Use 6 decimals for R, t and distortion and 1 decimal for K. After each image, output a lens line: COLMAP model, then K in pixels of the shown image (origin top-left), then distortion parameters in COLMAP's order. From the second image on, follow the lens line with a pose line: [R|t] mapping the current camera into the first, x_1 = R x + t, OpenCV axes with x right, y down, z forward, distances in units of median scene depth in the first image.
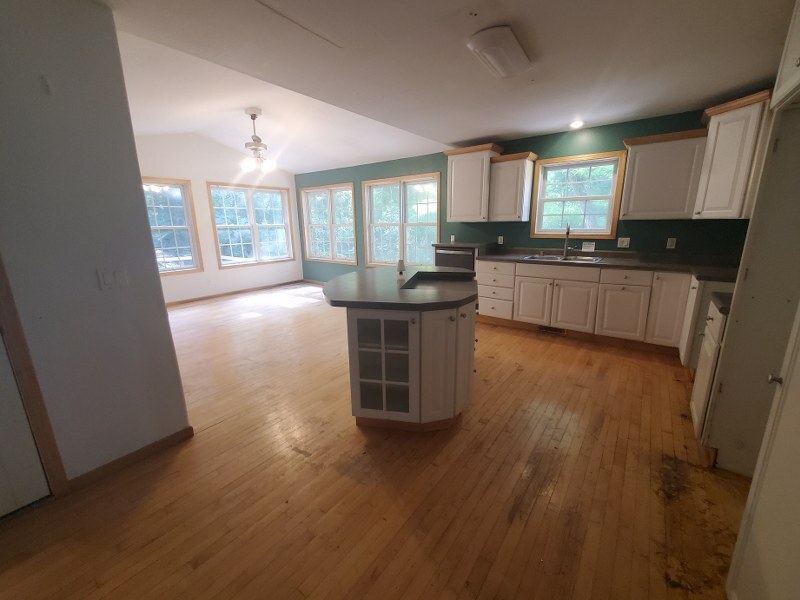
lens RADIAL K [[320.6, 0, 402.4], [0, 320.6, 300.3], [0, 0, 1]] dist [-0.003101, -0.001440]
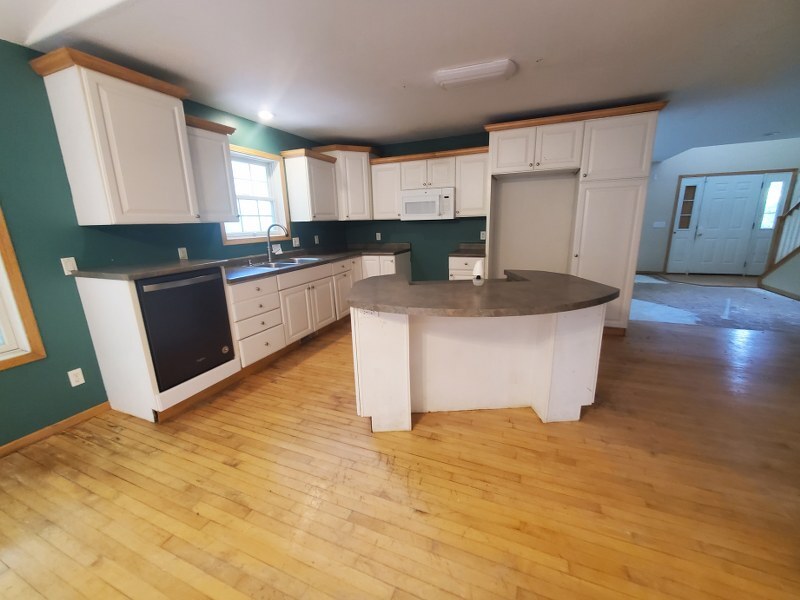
lens RADIAL K [[320.6, 0, 398.1], [0, 320.6, 297.9], [0, 0, 1]] dist [-0.003101, -0.001440]
pose [[-0.238490, -0.210341, 0.948092, -0.485666], [0.258861, 0.927173, 0.270816, -0.207149], [-0.936009, 0.310011, -0.166673, 0.899893]]
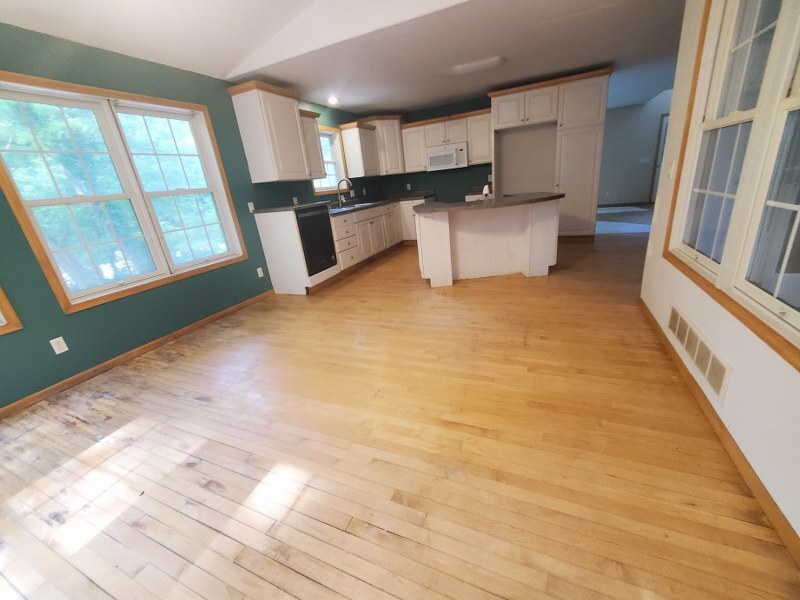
lens RADIAL K [[320.6, 0, 402.0], [0, 320.6, 297.8], [0, 0, 1]] dist [-0.003101, -0.001440]
pose [[-0.228925, -0.296721, 0.927119, -0.911232], [0.331410, 0.871760, 0.360835, -0.216665], [-0.915293, 0.389861, -0.101232, 1.115468]]
